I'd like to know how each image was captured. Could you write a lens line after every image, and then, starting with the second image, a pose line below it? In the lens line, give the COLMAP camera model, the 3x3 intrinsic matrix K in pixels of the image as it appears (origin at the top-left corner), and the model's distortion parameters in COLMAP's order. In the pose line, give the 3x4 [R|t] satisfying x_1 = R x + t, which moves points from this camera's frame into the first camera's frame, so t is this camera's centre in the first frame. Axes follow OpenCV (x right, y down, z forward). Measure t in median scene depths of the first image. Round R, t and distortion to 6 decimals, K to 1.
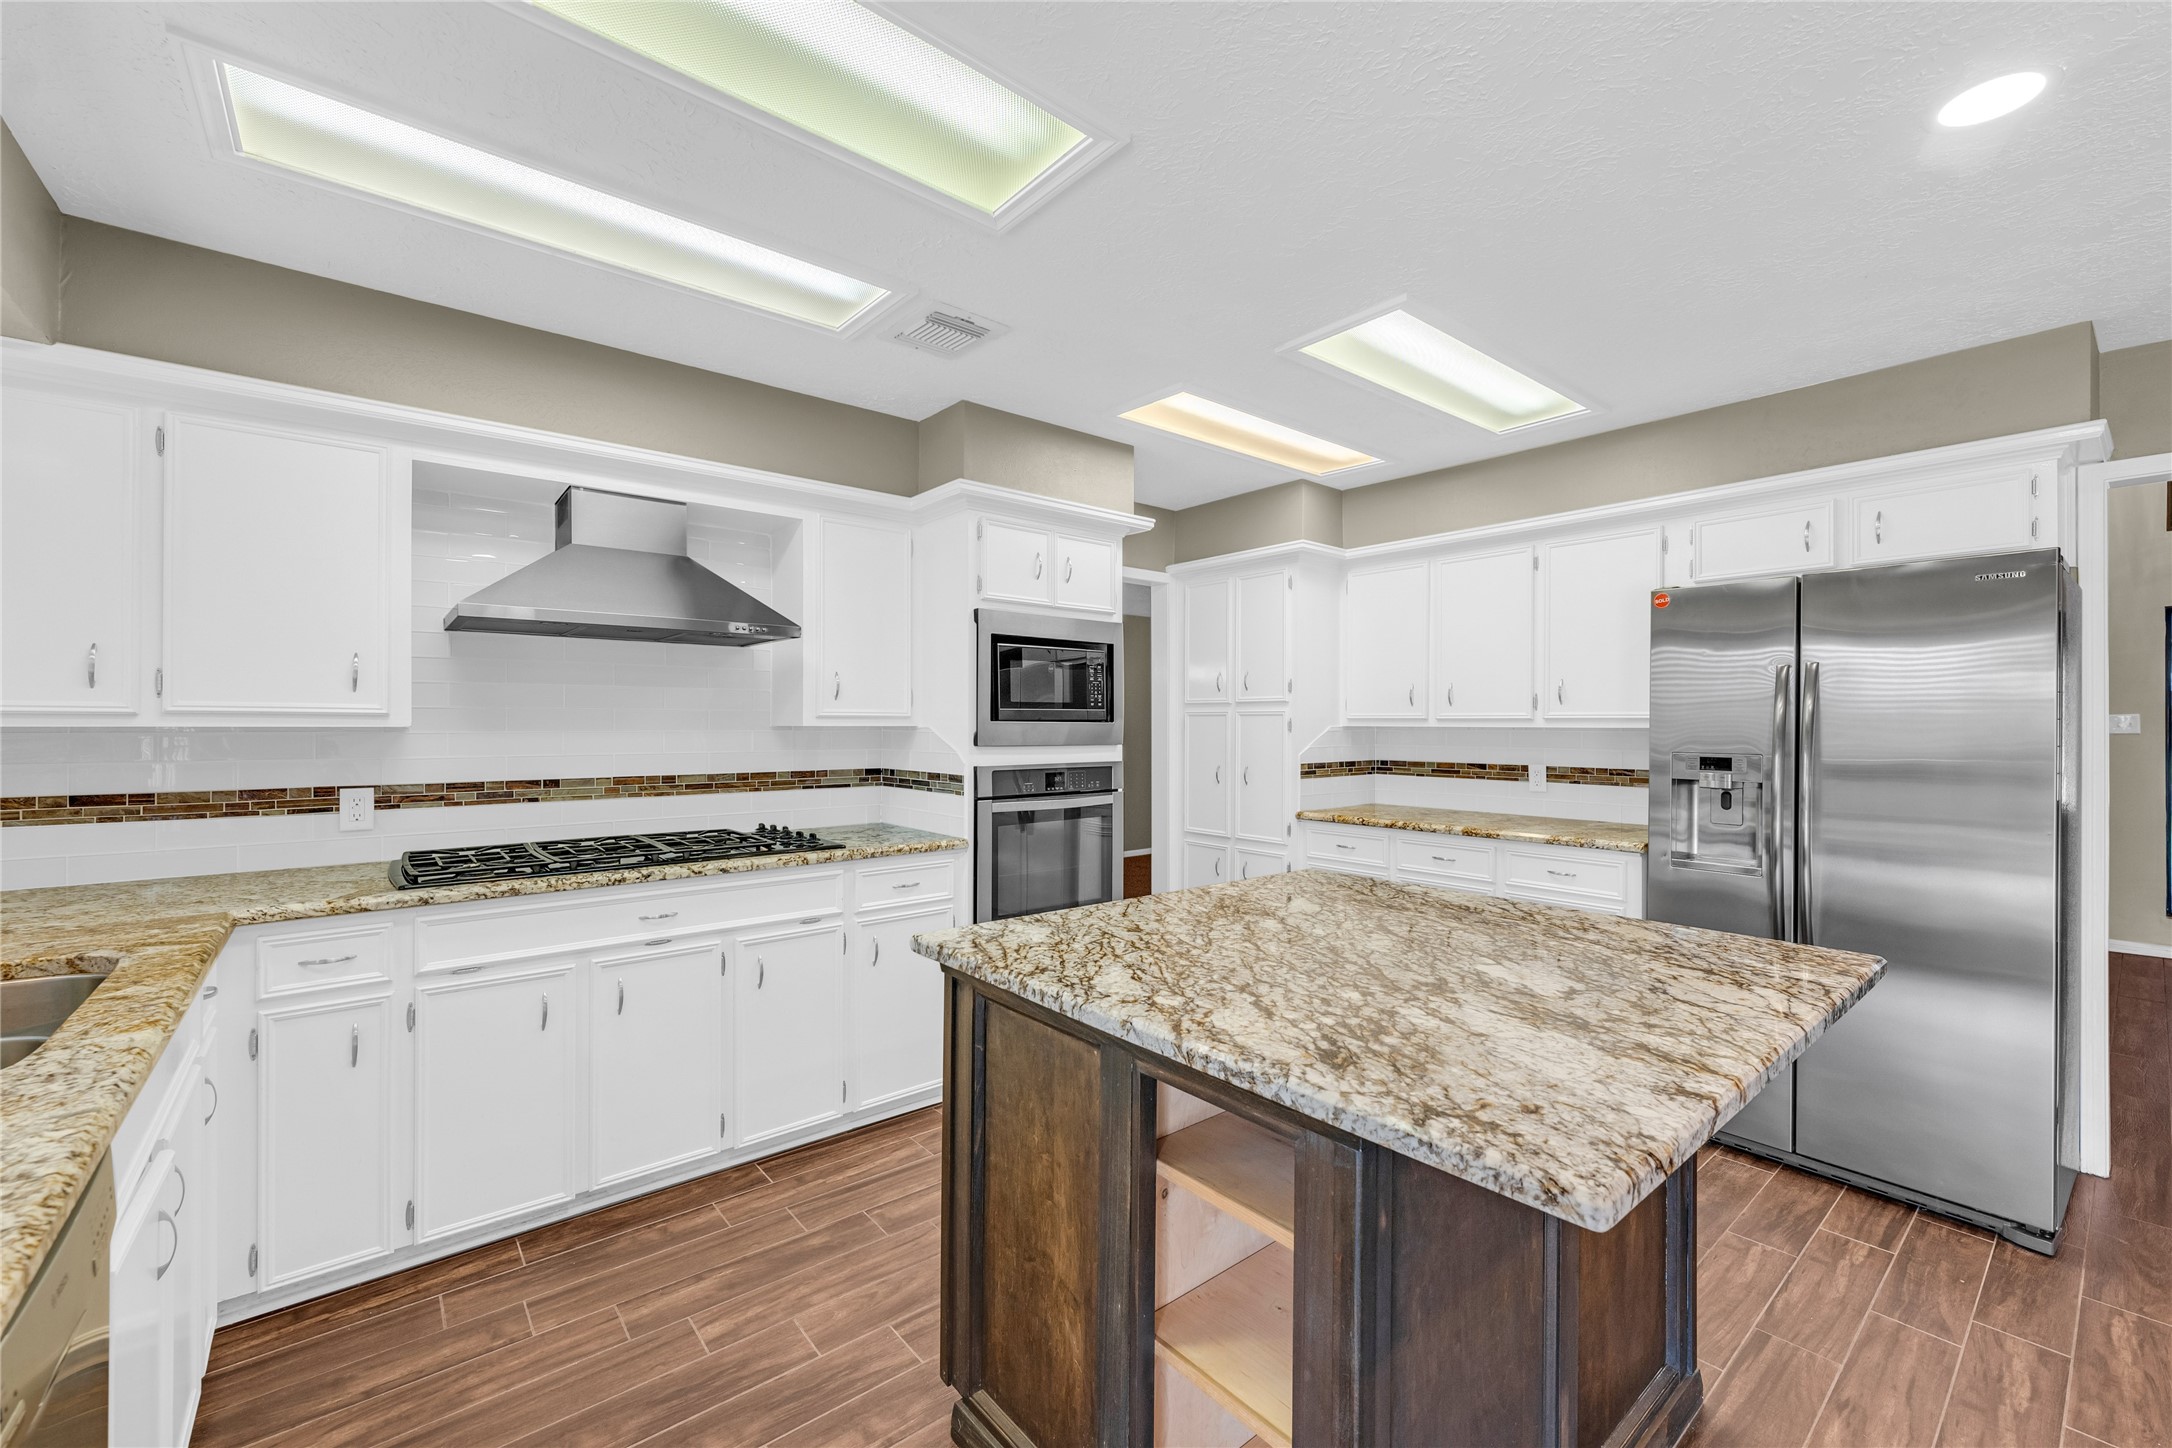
lens RADIAL K [[881.8, 0, 1090.5], [0, 881.8, 713.8], [0, 0, 1]] dist [0.001801, -0.000108]
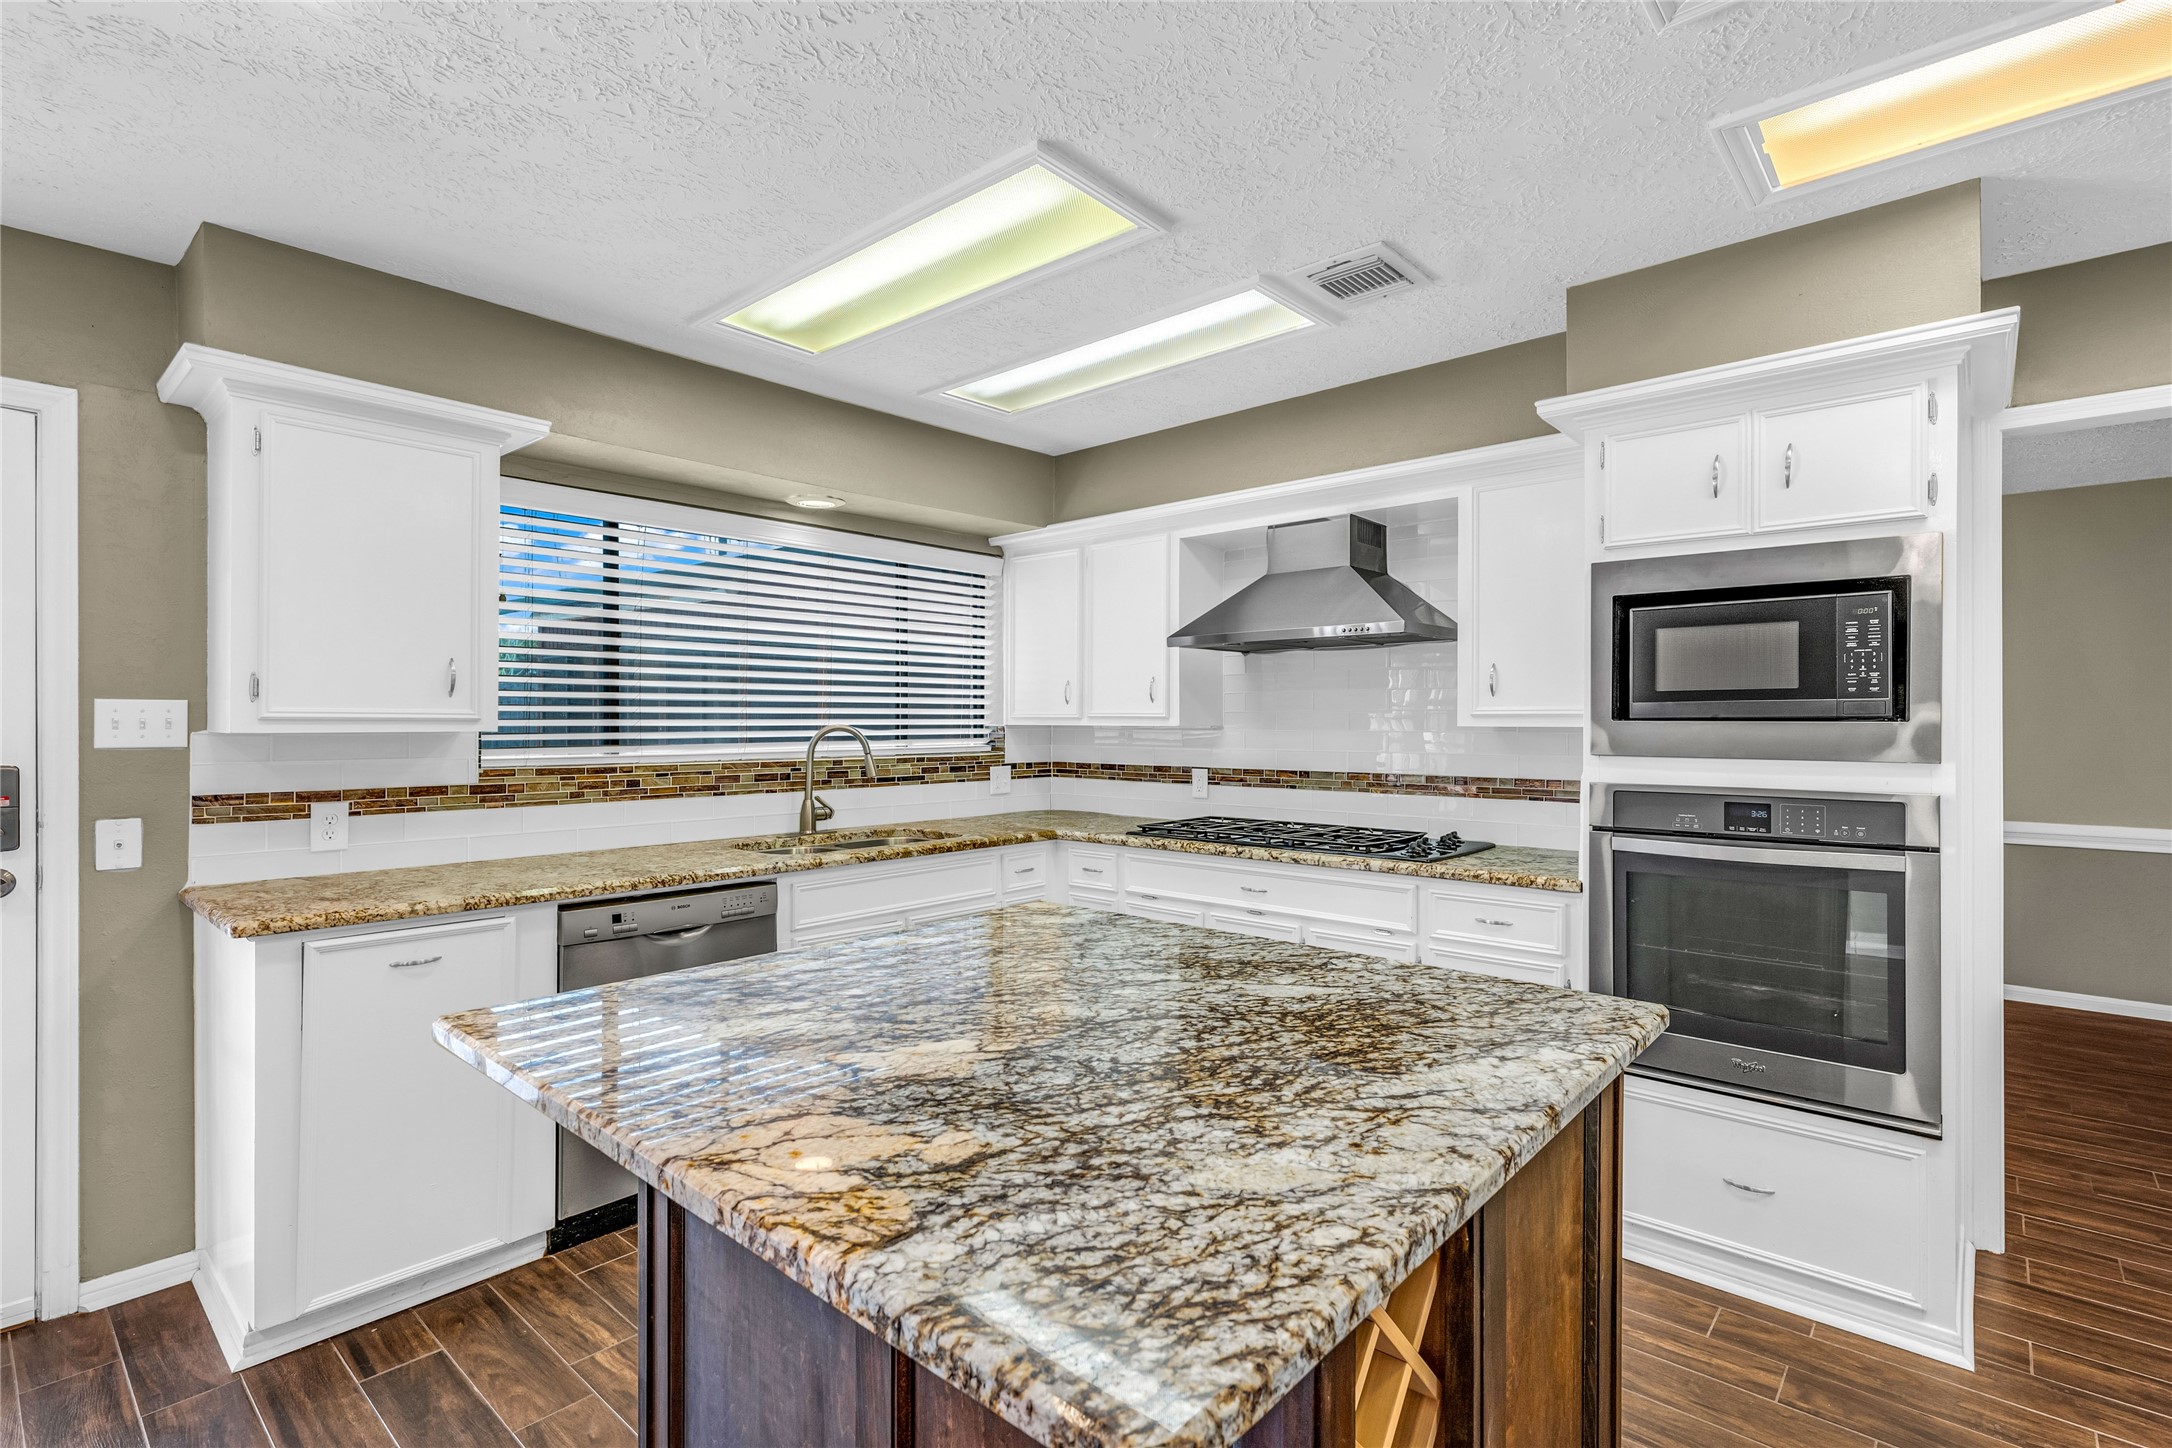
lens RADIAL K [[1017.0, 0, 1086.7], [0, 1017.0, 717.2], [0, 0, 1]] dist [0.002402, 0.000939]
pose [[0.147672, -0.006694, -0.989014, 0.745304], [0.010468, 0.999932, -0.005205, 0.006760], [0.988981, -0.009584, 0.147732, 0.547623]]
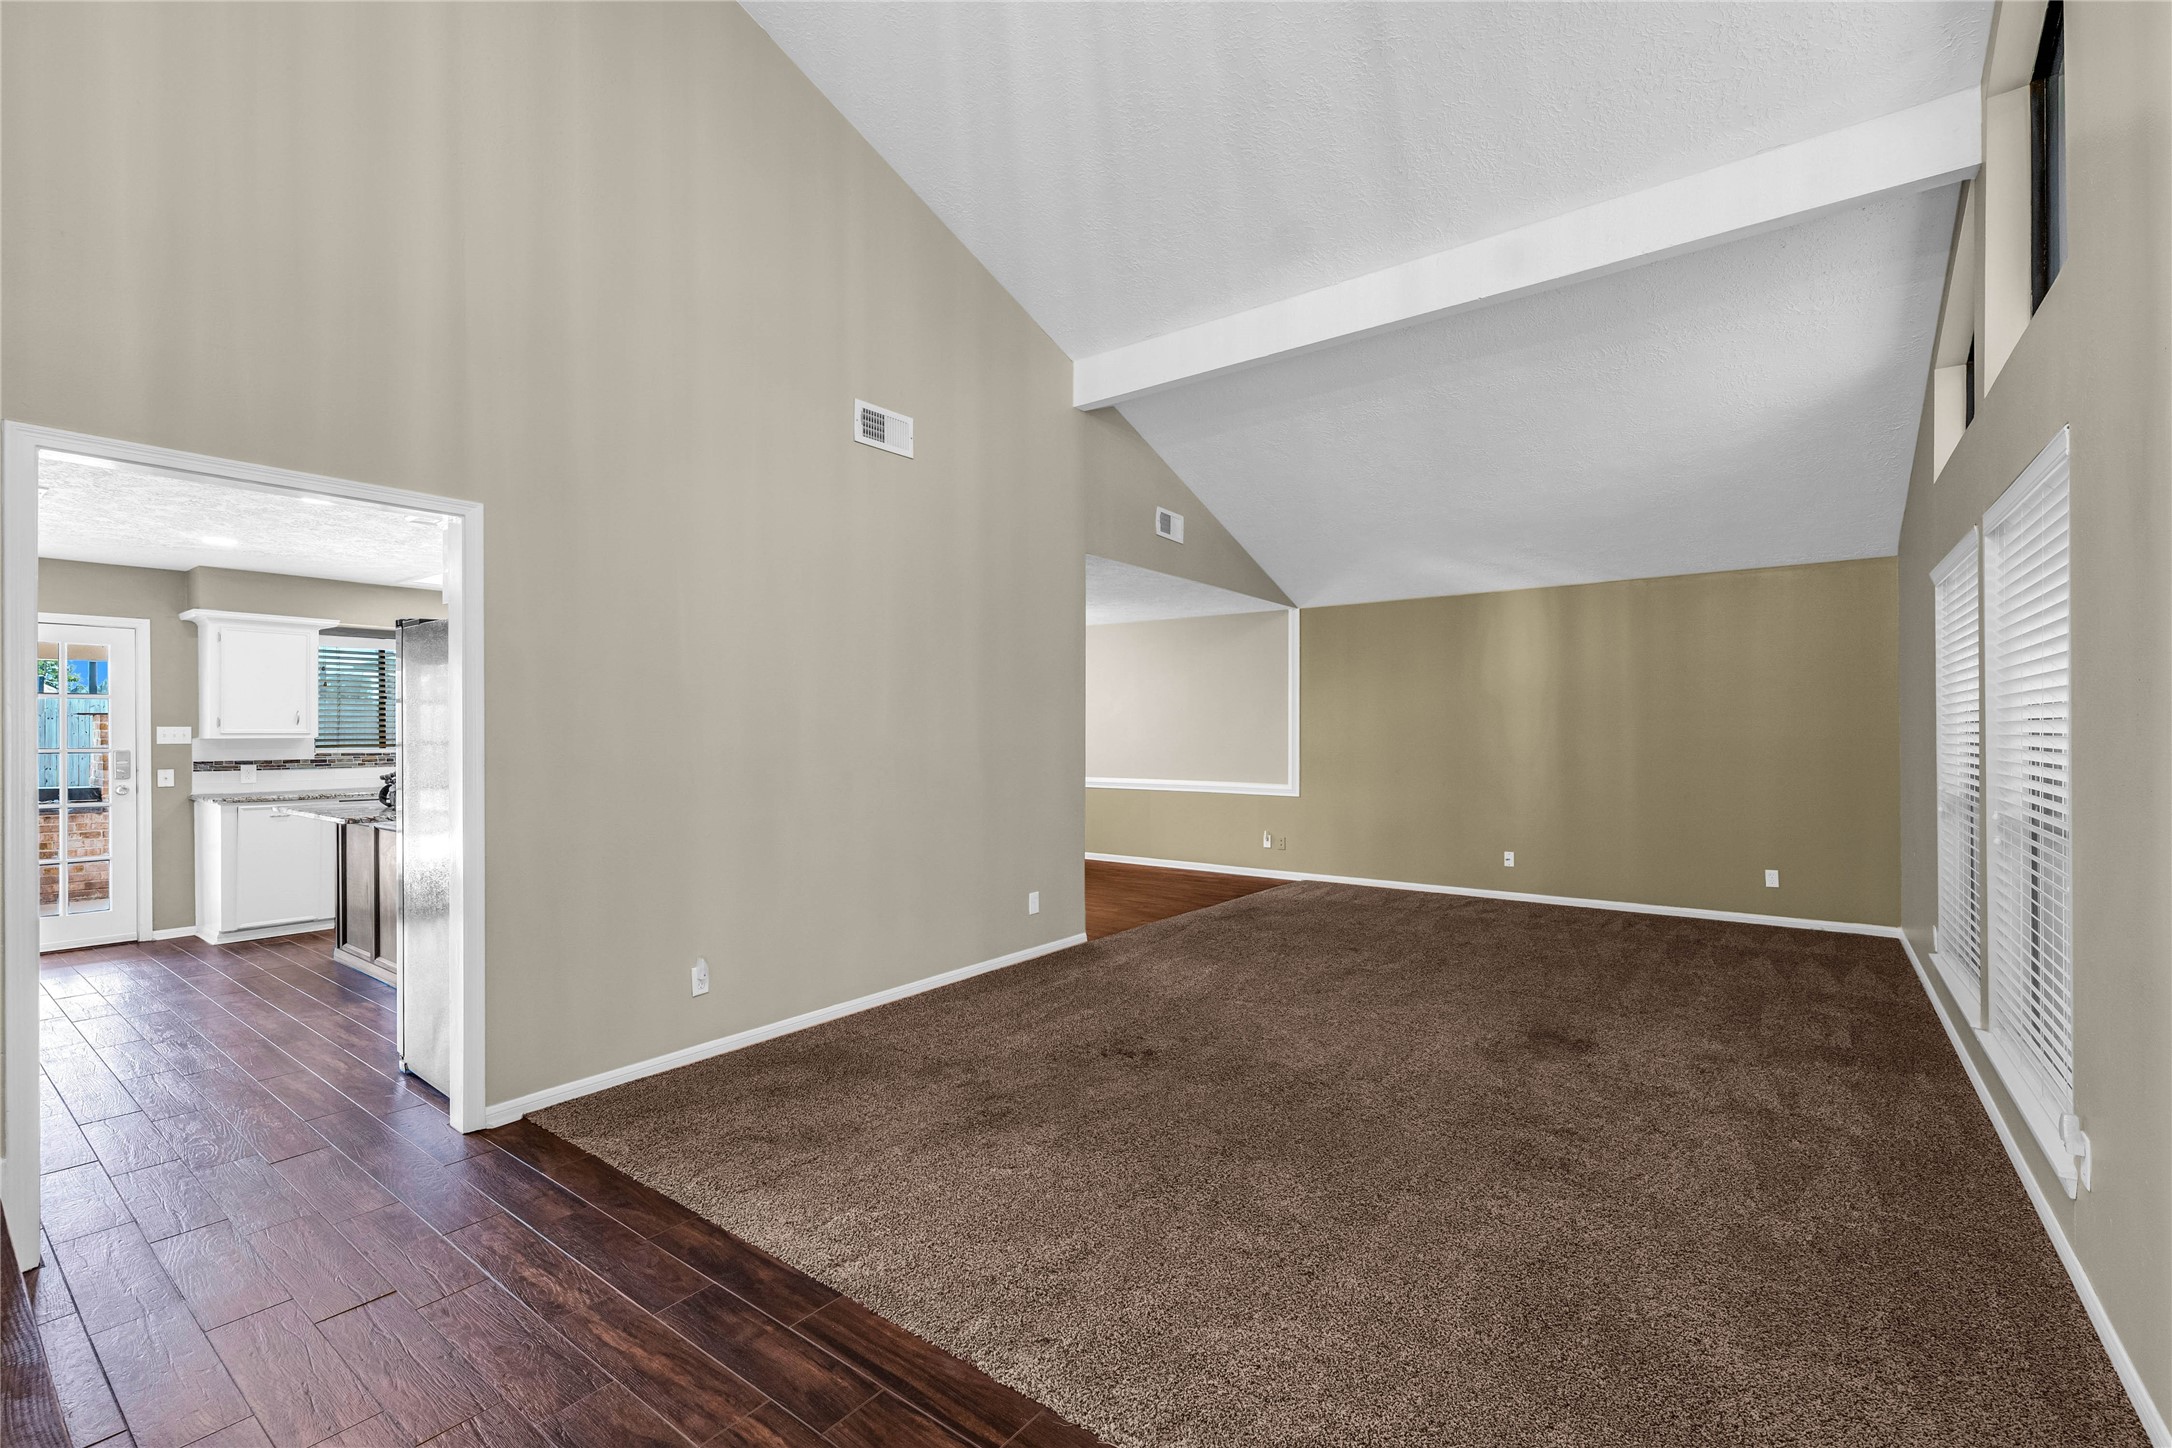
lens RADIAL K [[913.1, 0, 1095.6], [0, 913.1, 736.9], [0, 0, 1]] dist [0.009834, 0.000311]
pose [[0.237334, -0.002093, -0.971426, 2.522387], [0.012614, 0.999920, 0.000927, 0.030220], [0.971346, -0.012473, 0.237341, 1.546941]]
